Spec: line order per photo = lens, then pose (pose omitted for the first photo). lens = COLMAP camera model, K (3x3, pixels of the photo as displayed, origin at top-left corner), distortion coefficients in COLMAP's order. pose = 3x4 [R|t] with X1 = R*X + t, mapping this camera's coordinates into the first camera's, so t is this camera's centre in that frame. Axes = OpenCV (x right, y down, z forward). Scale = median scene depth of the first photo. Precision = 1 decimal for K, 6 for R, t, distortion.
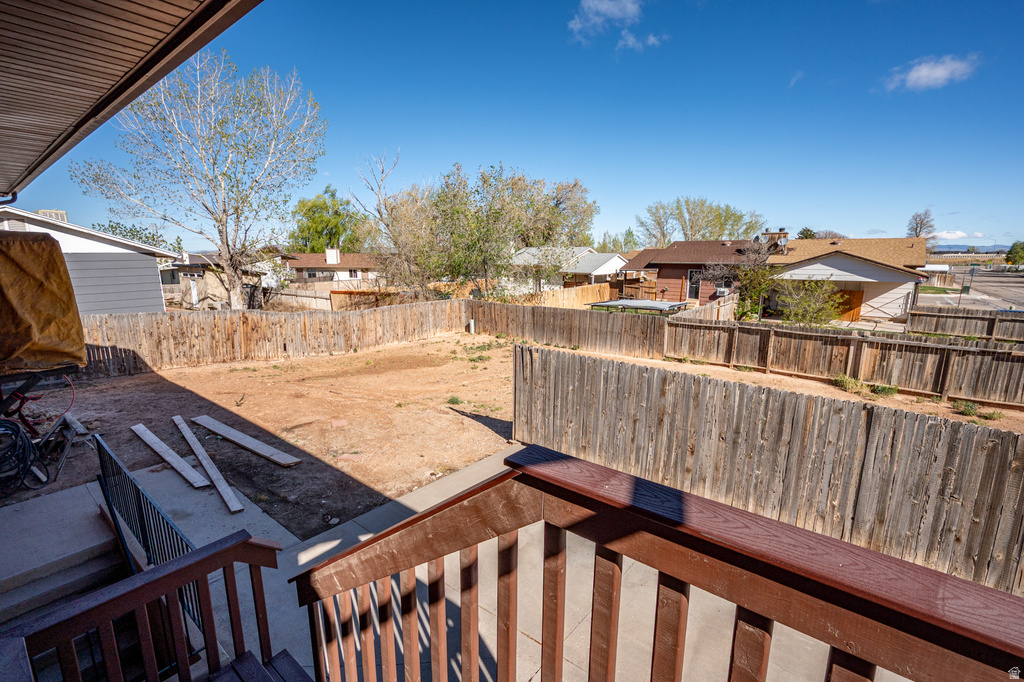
lens RADIAL K [[451.7, 0, 513.3], [0, 451.7, 344.9], [0, 0, 1]] dist [-0.011821, -0.000014]
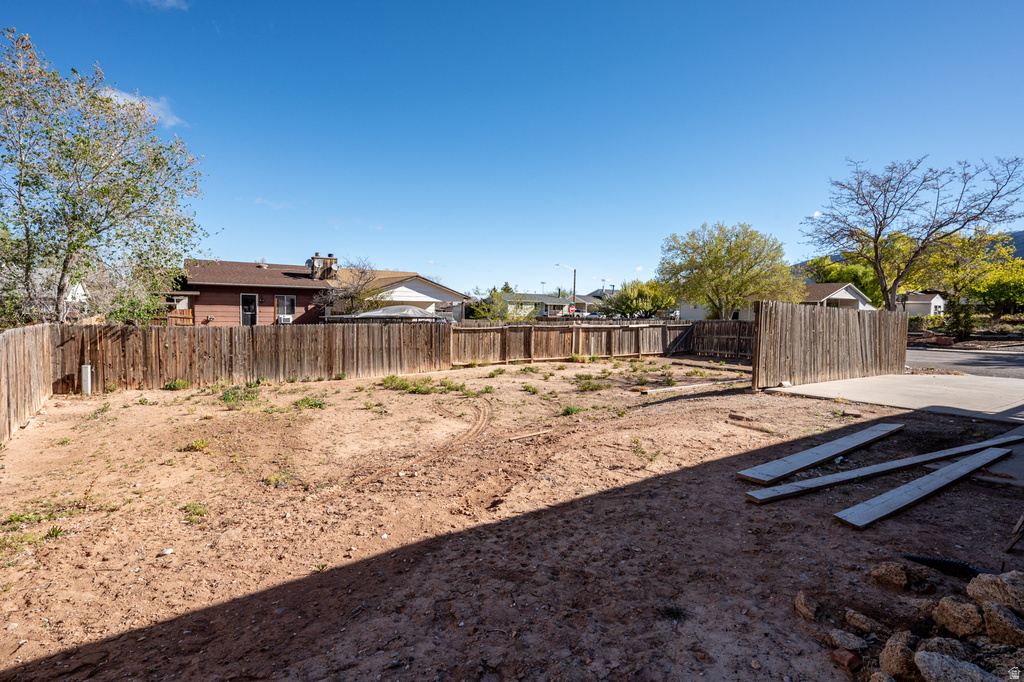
lens RADIAL K [[511.2, 0, 513.5], [0, 511.2, 340.4], [0, 0, 1]] dist [-0.001857, -0.000119]
pose [[0.295209, -0.053568, 0.953930, -0.709332], [0.172923, 0.984934, 0.001795, -0.006139], [-0.939654, 0.164427, 0.300025, 0.598655]]
